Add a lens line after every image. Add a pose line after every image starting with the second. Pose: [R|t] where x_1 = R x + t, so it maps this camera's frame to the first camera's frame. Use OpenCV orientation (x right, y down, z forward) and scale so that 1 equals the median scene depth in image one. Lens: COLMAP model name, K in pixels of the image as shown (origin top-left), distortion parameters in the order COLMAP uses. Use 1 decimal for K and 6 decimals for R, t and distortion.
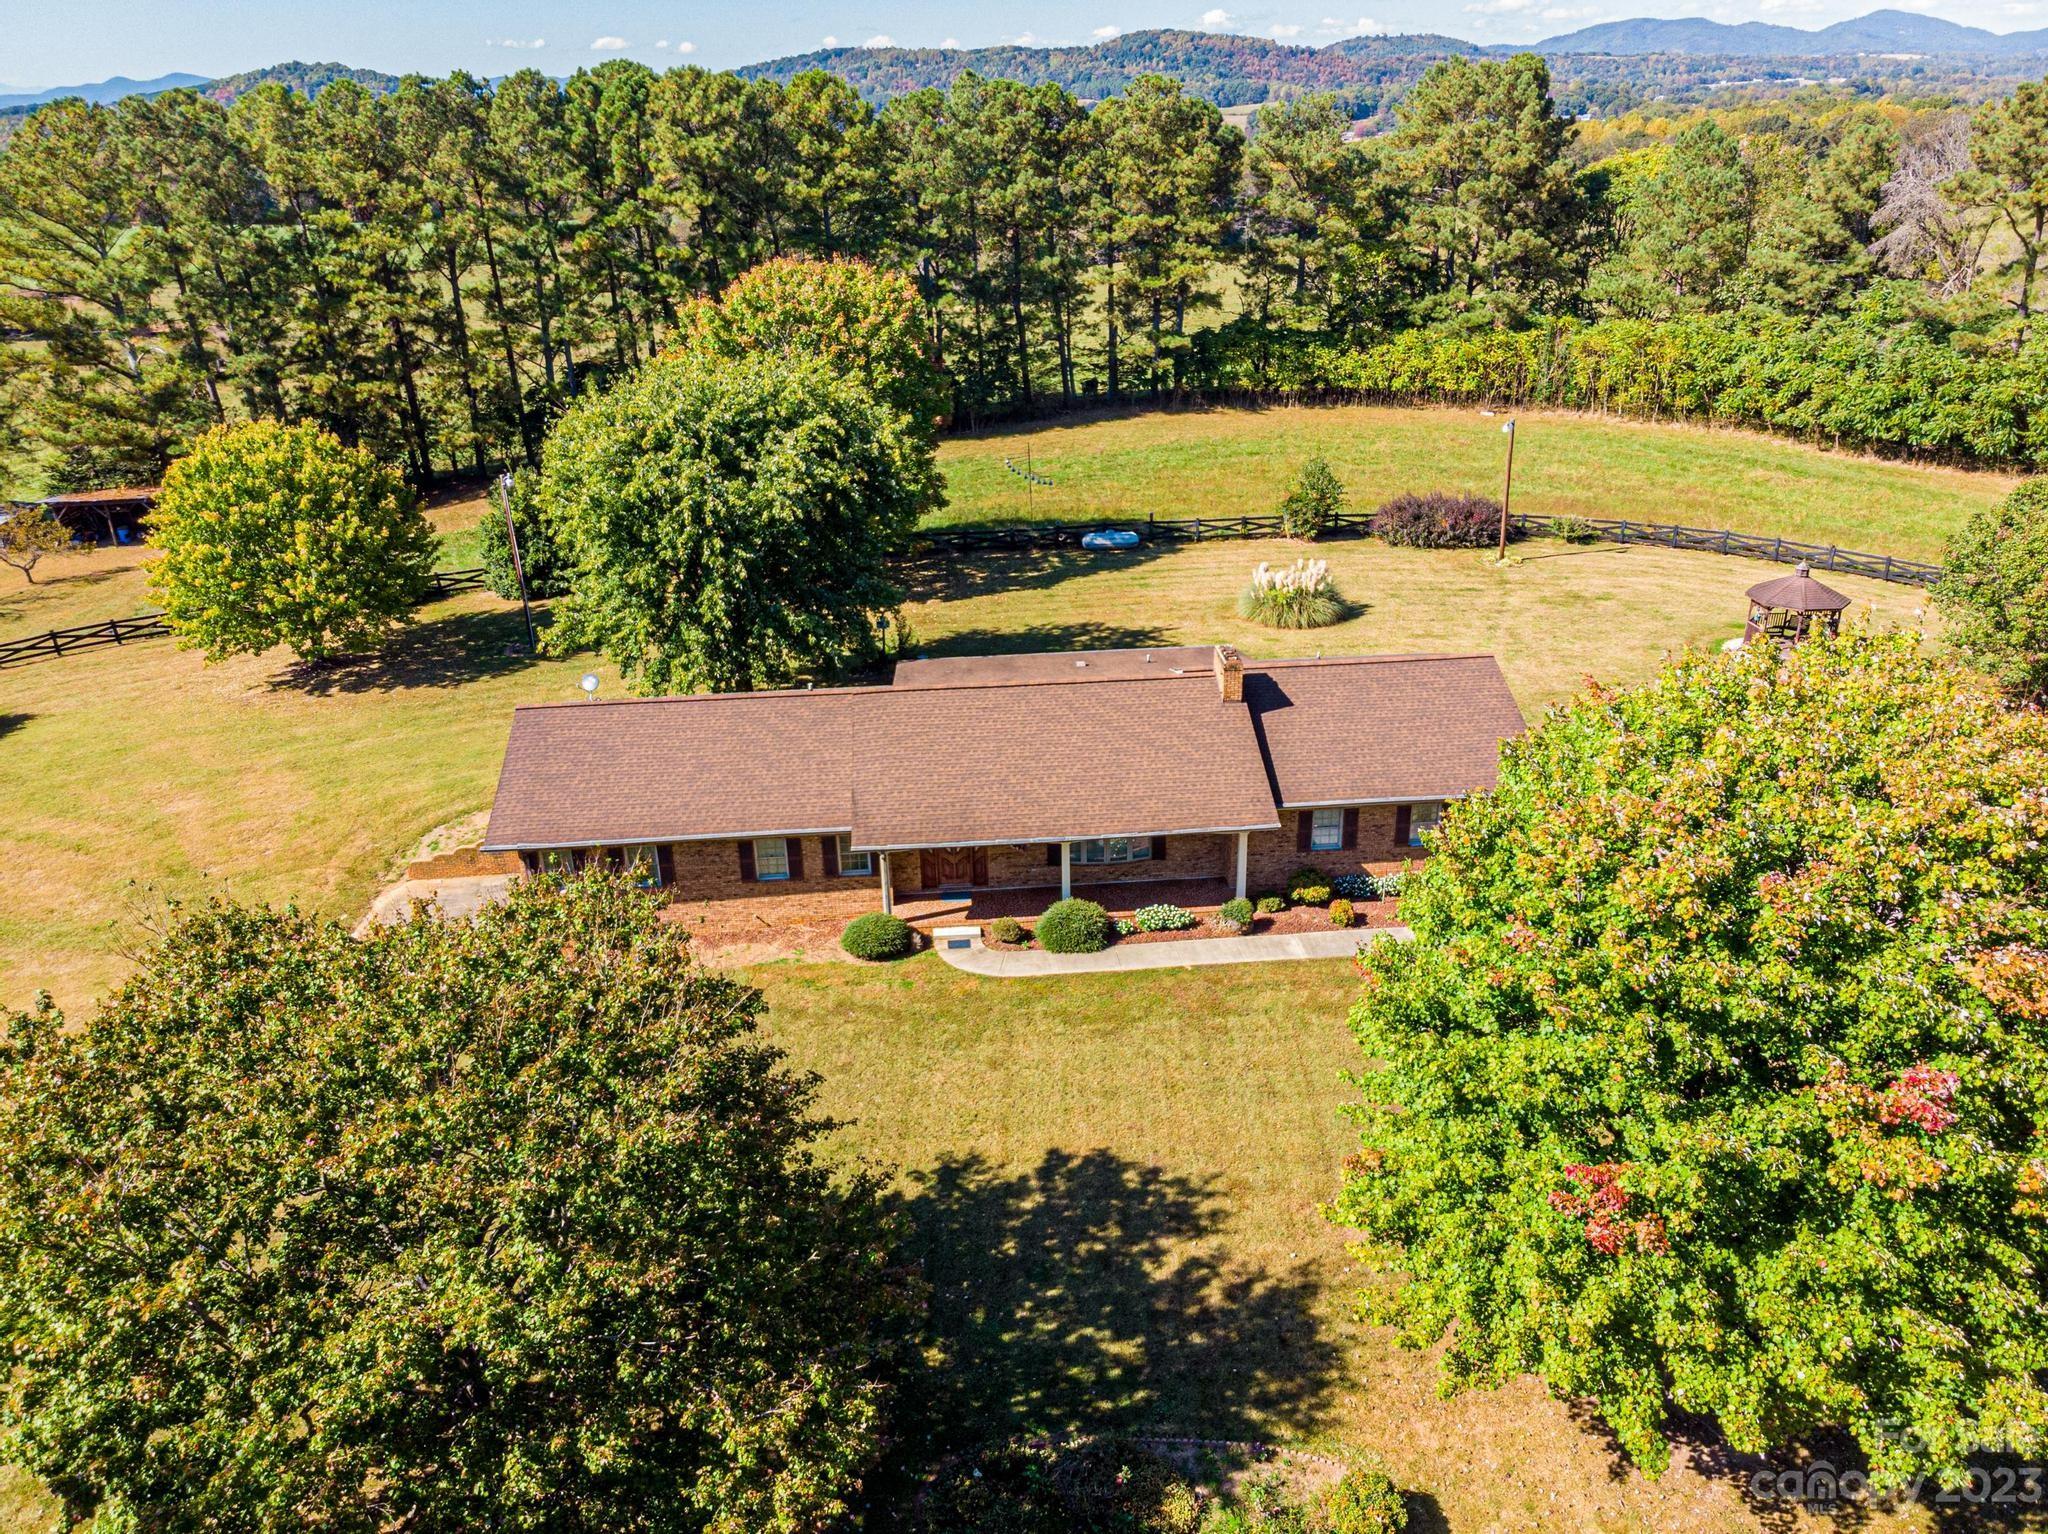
lens RADIAL K [[1486.1, 0, 1024.0], [0, 1486.1, 767.0], [0, 0, 1]] dist [0.006376, 0.006428]
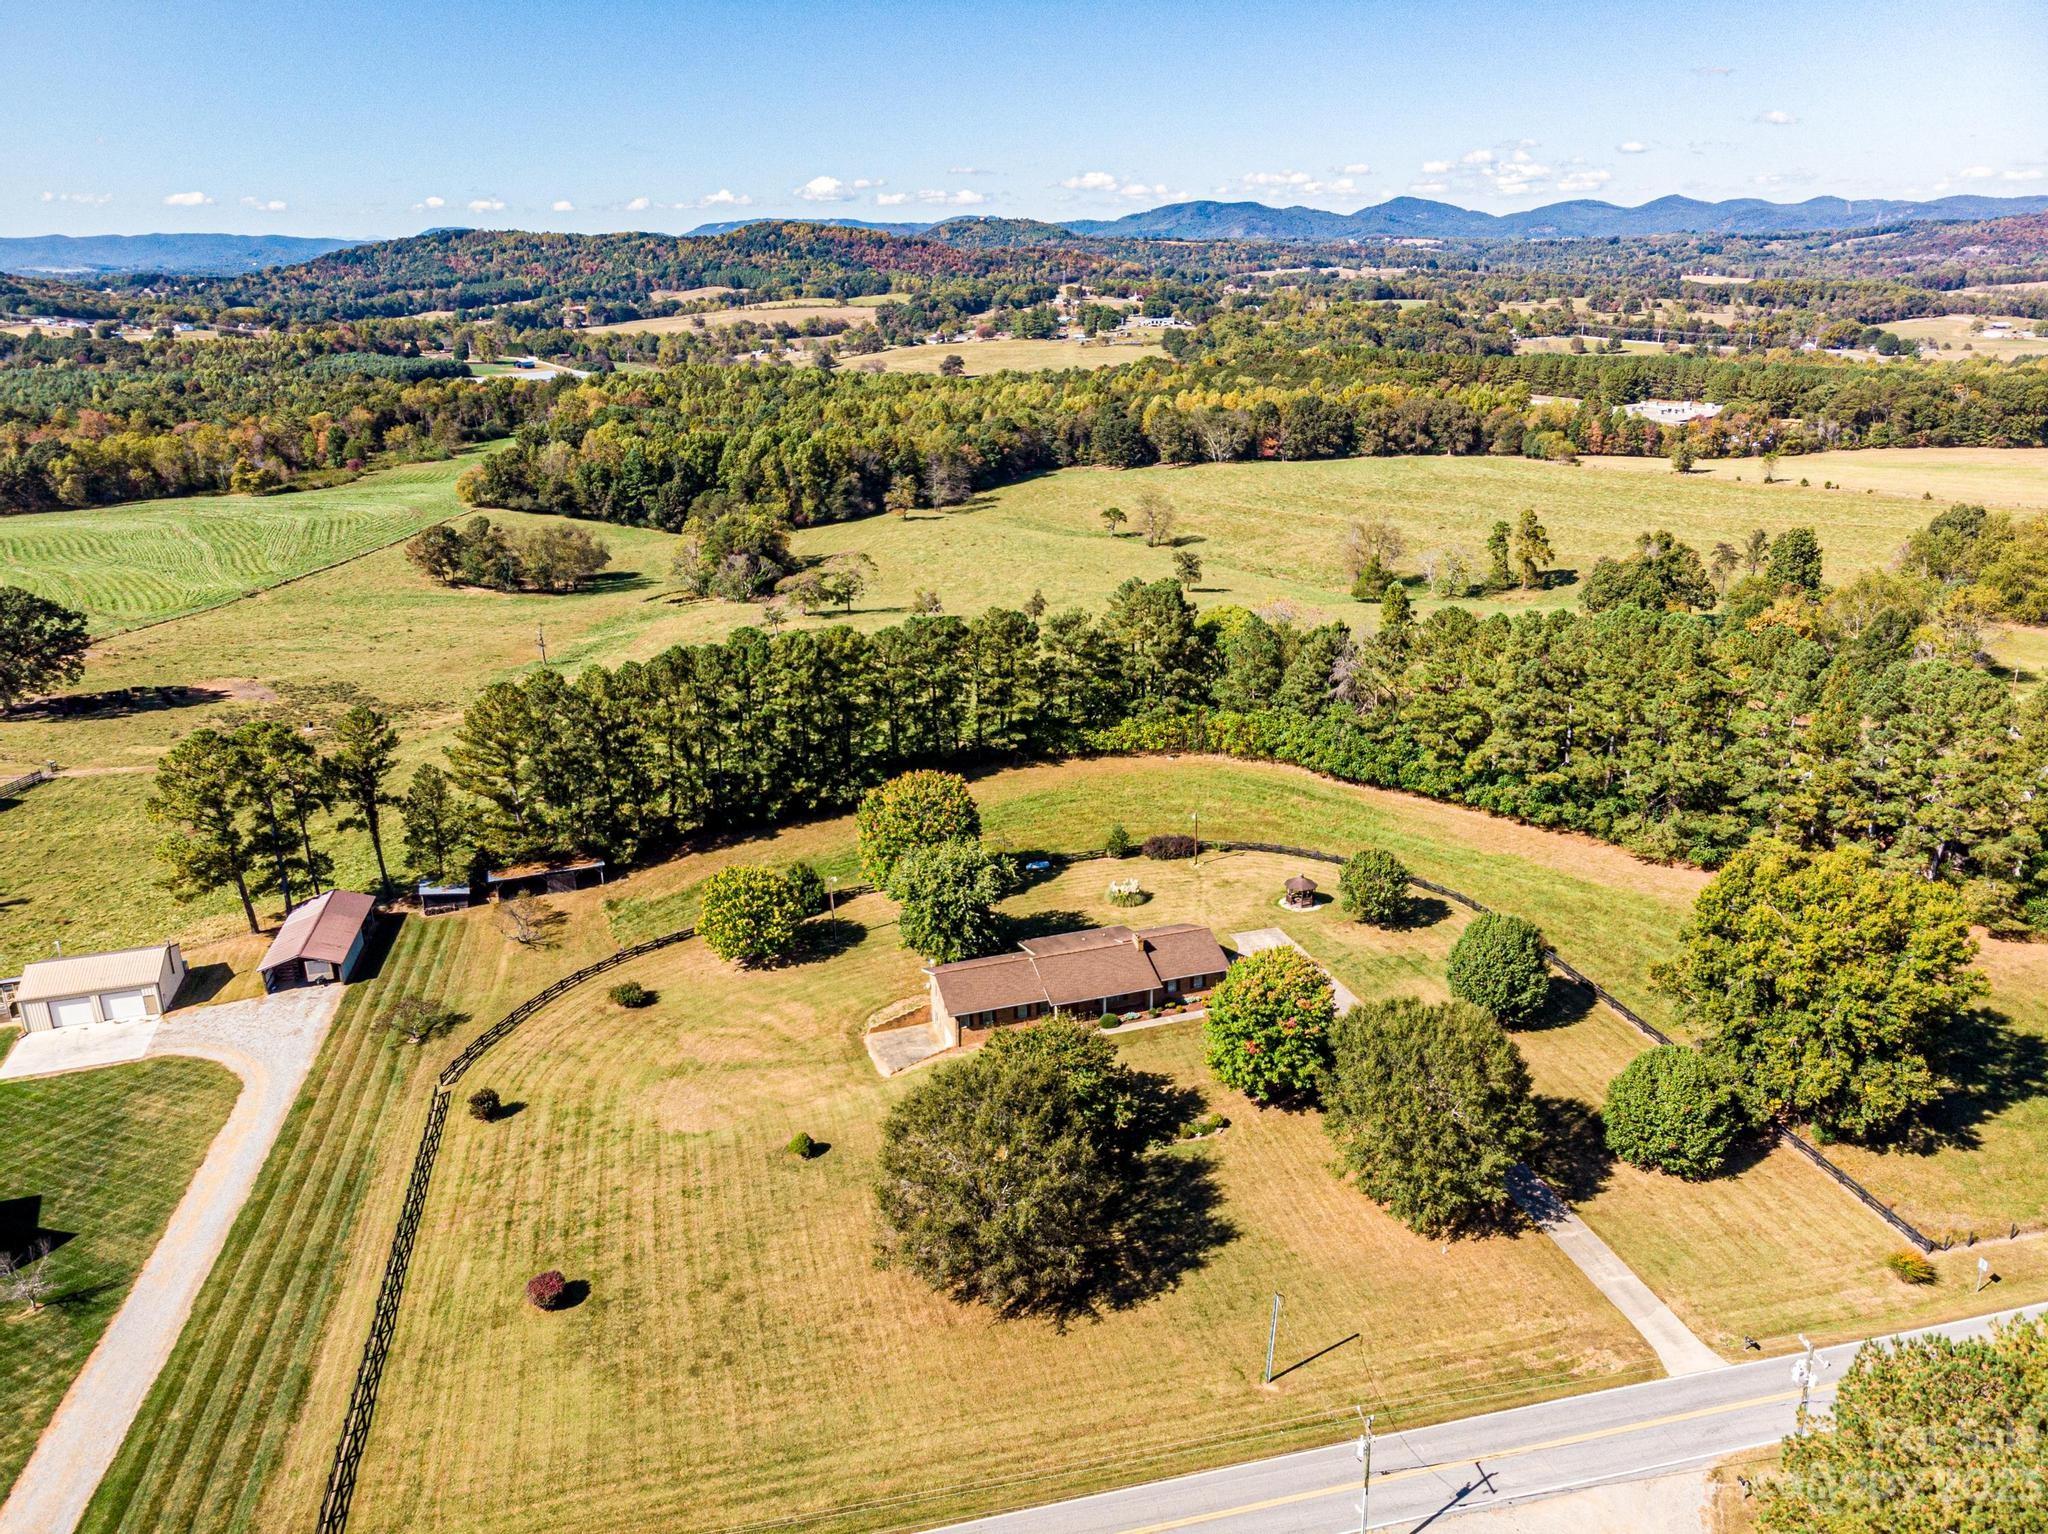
lens RADIAL K [[1488.2, 0, 1024.0], [0, 1488.2, 767.0], [0, 0, 1]] dist [0.063775, 0.001147]
pose [[0.970615, -0.071635, 0.229726, -0.399956], [0.092757, 0.992265, -0.082495, -0.093958], [-0.222040, 0.101380, 0.969753, -1.053613]]
